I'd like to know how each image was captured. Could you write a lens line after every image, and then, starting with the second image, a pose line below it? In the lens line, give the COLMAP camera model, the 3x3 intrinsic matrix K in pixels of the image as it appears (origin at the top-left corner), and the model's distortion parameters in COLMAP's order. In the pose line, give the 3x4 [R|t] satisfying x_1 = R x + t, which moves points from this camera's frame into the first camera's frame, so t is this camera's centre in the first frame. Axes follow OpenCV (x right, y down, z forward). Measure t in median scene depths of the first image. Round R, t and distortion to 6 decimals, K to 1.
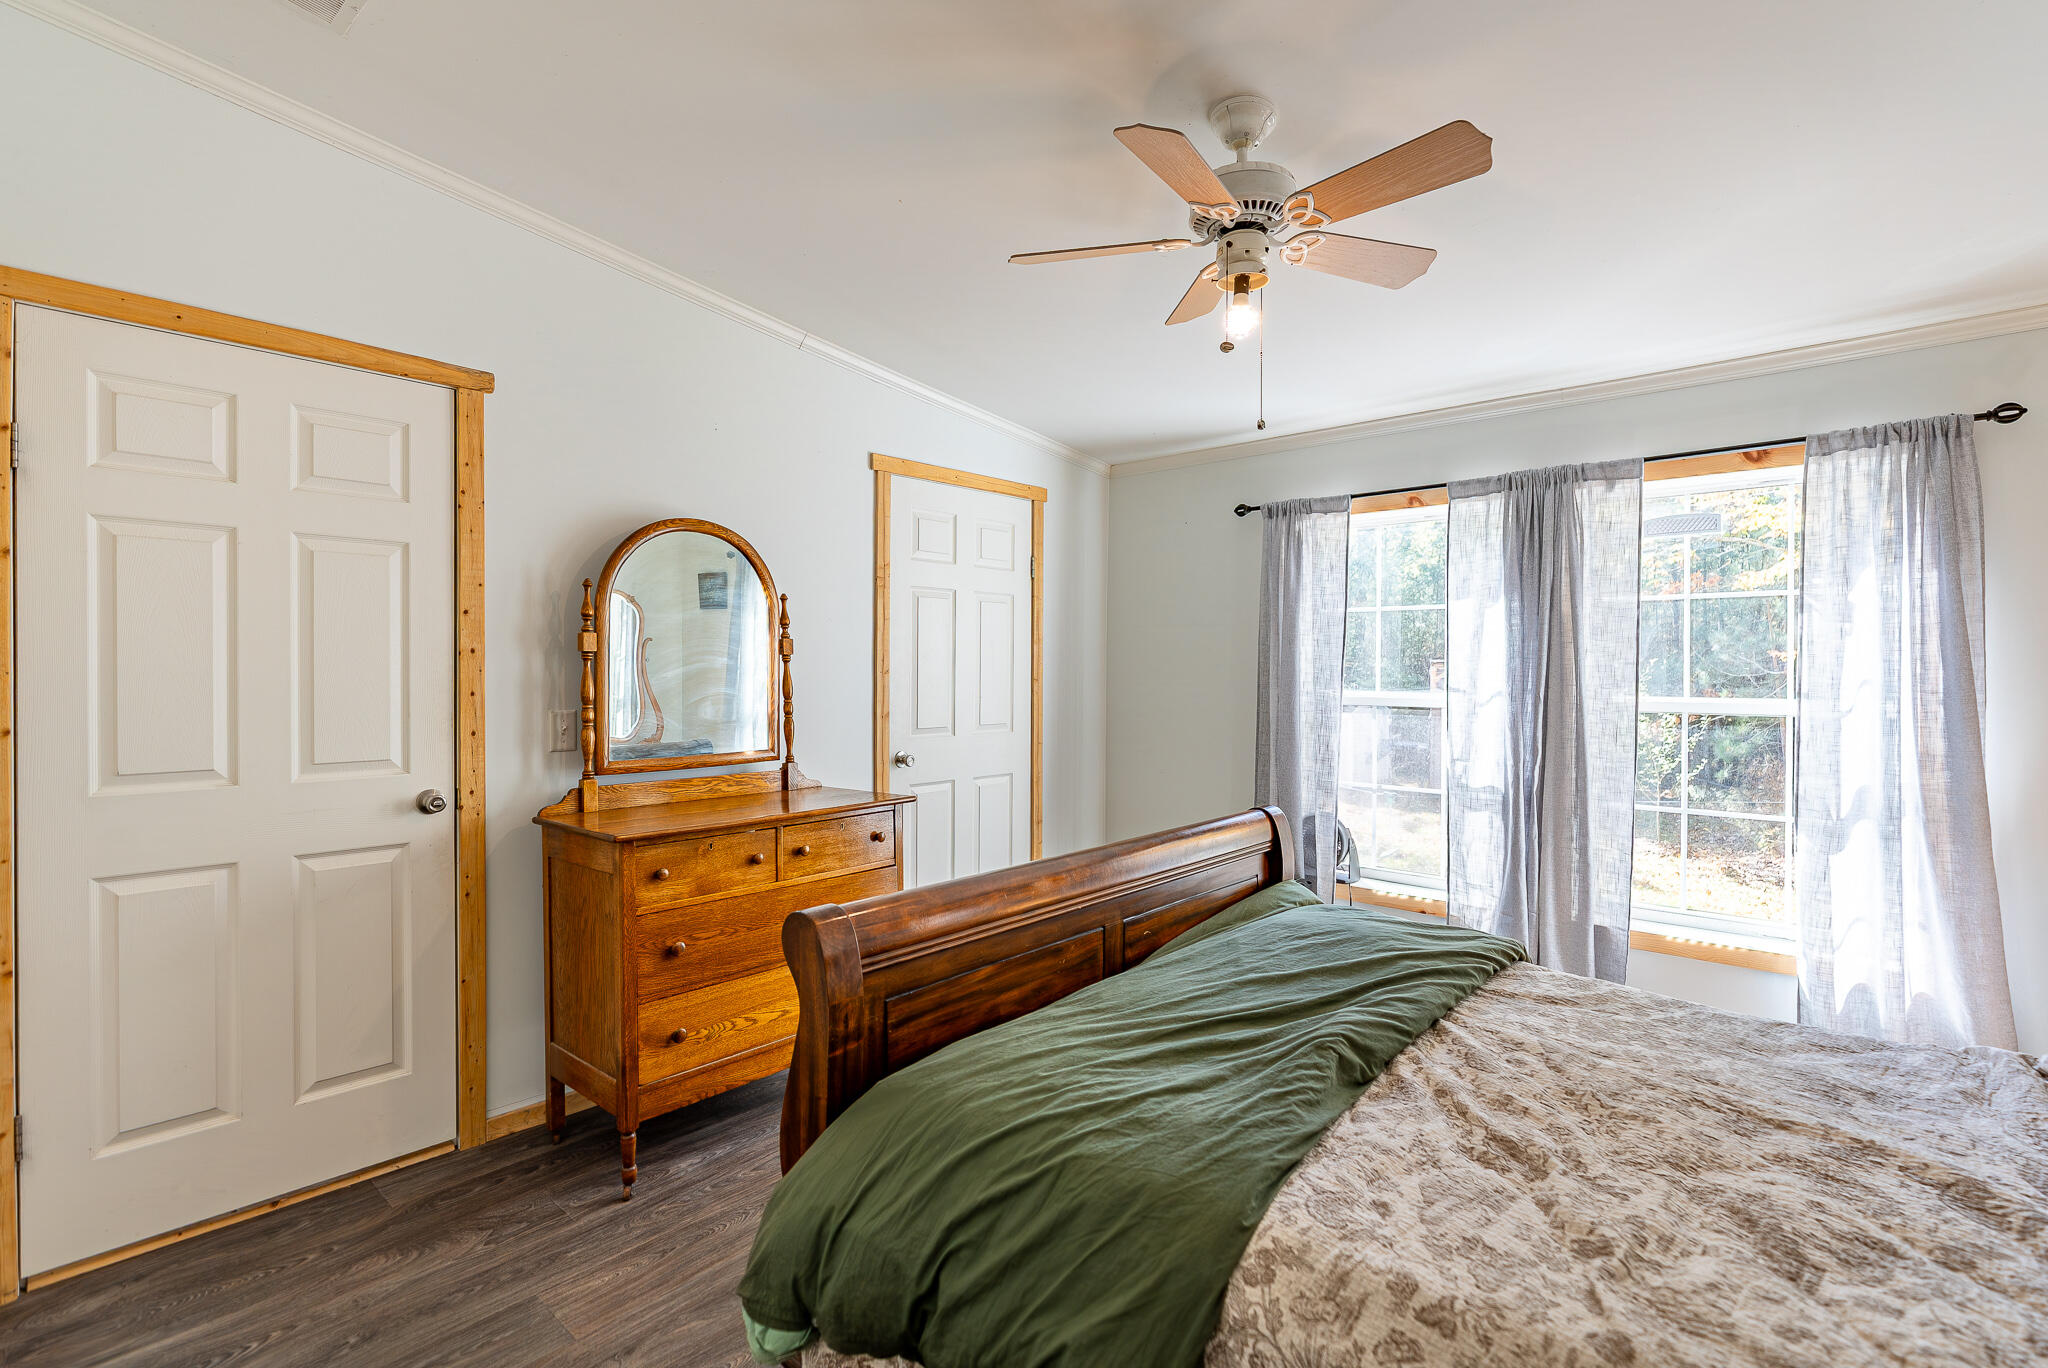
lens RADIAL K [[950.4, 0, 1035.9], [0, 950.4, 681.2], [0, 0, 1]] dist [0.000966, 0.000400]
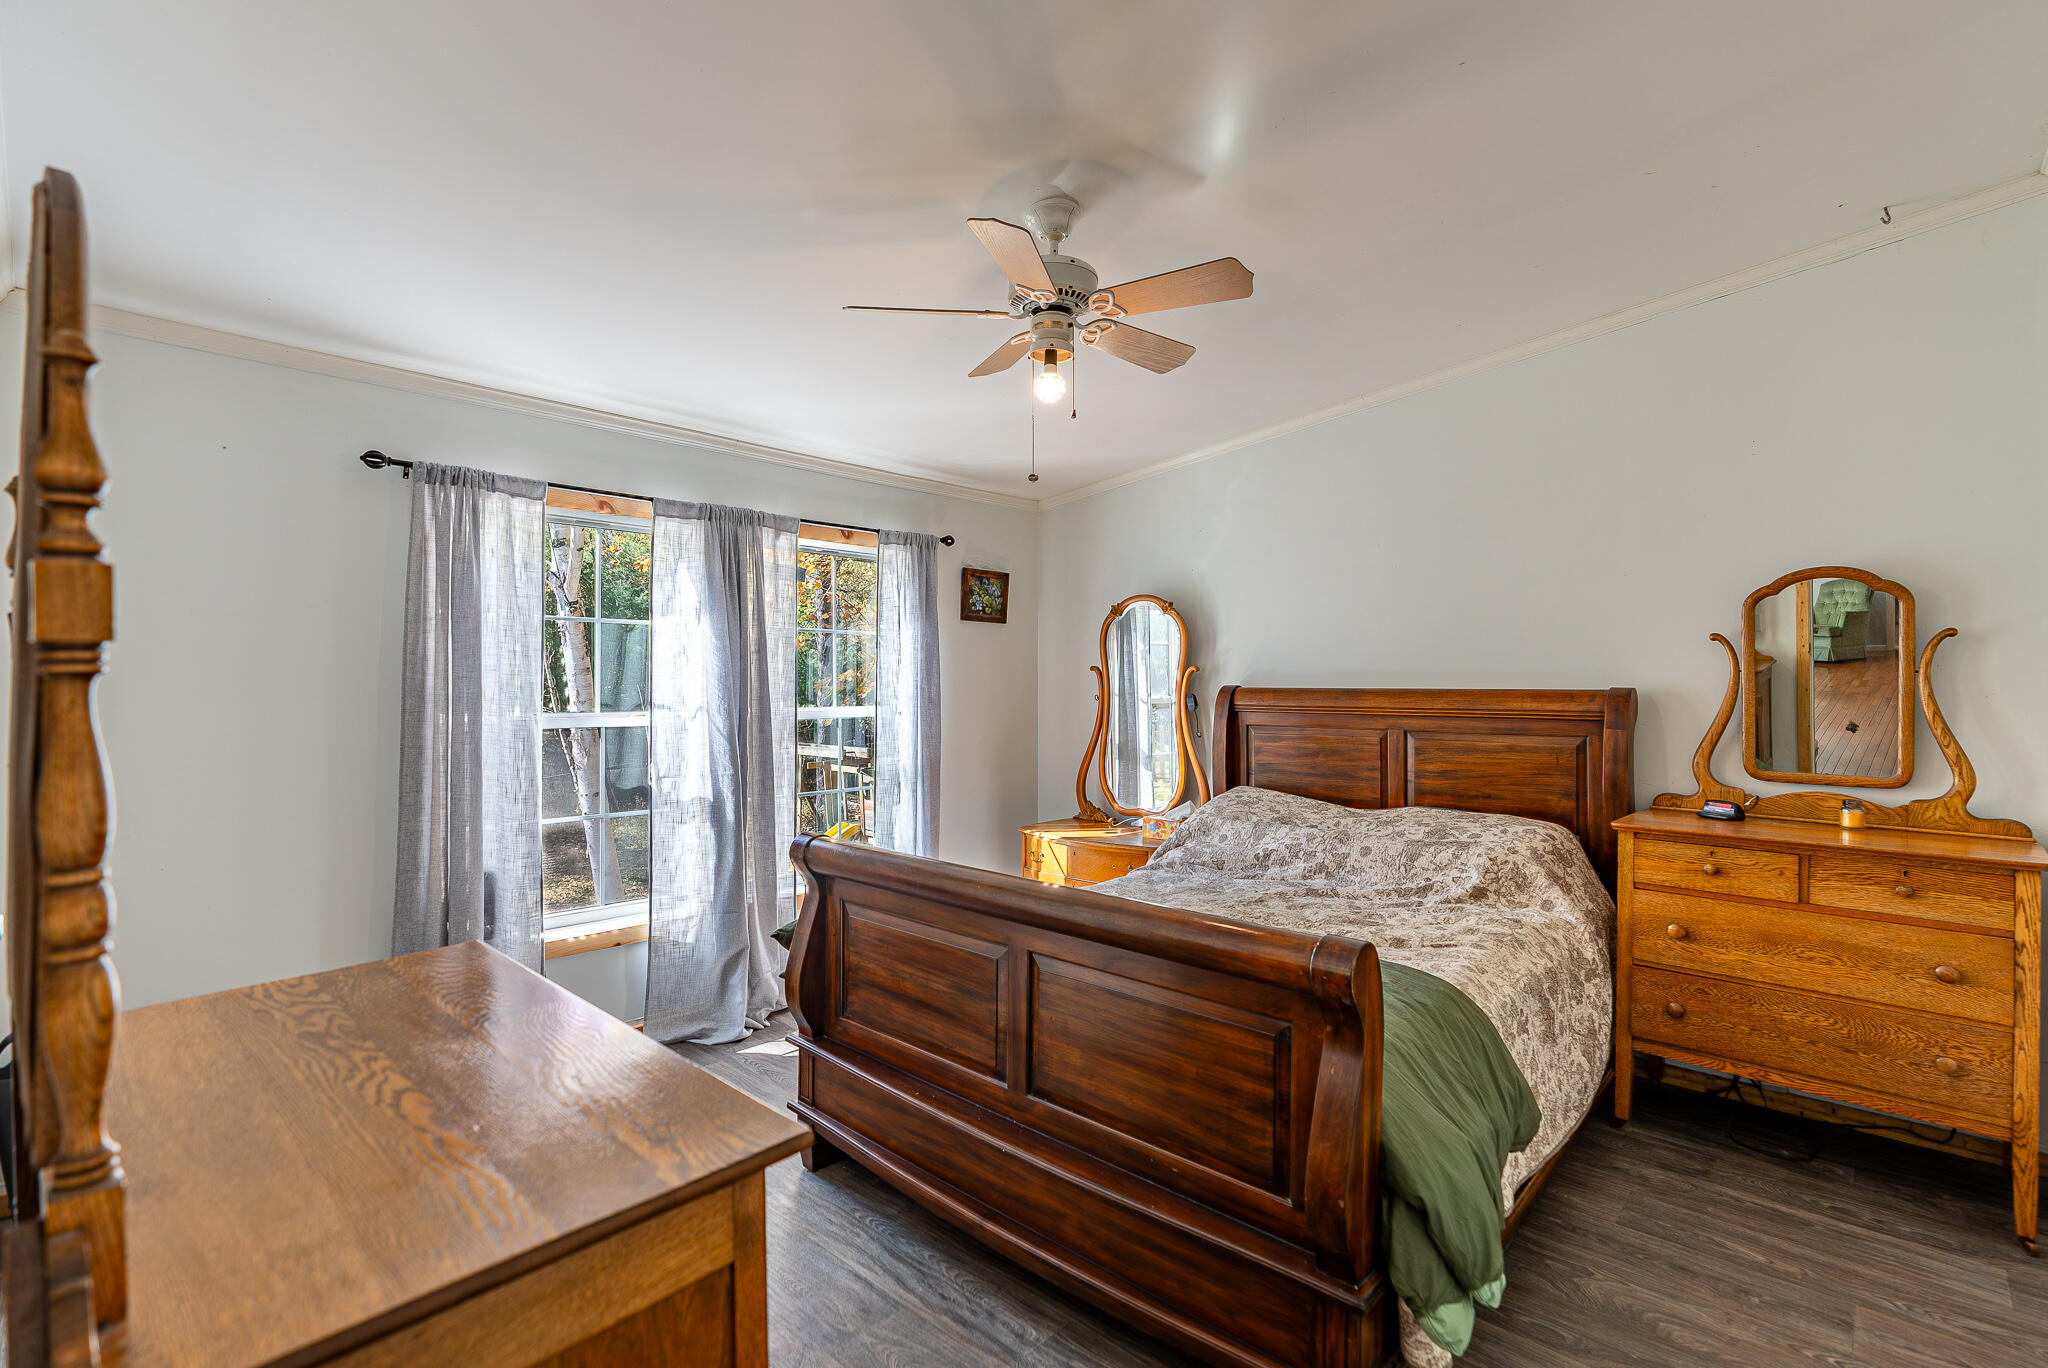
lens RADIAL K [[950.4, 0, 1035.9], [0, 950.4, 681.2], [0, 0, 1]] dist [0.000966, 0.000400]
pose [[0.011514, -0.004043, 0.999926, -0.608031], [0.012202, 0.999918, 0.003903, -0.019108], [-0.999859, 0.012156, 0.011562, 0.657152]]
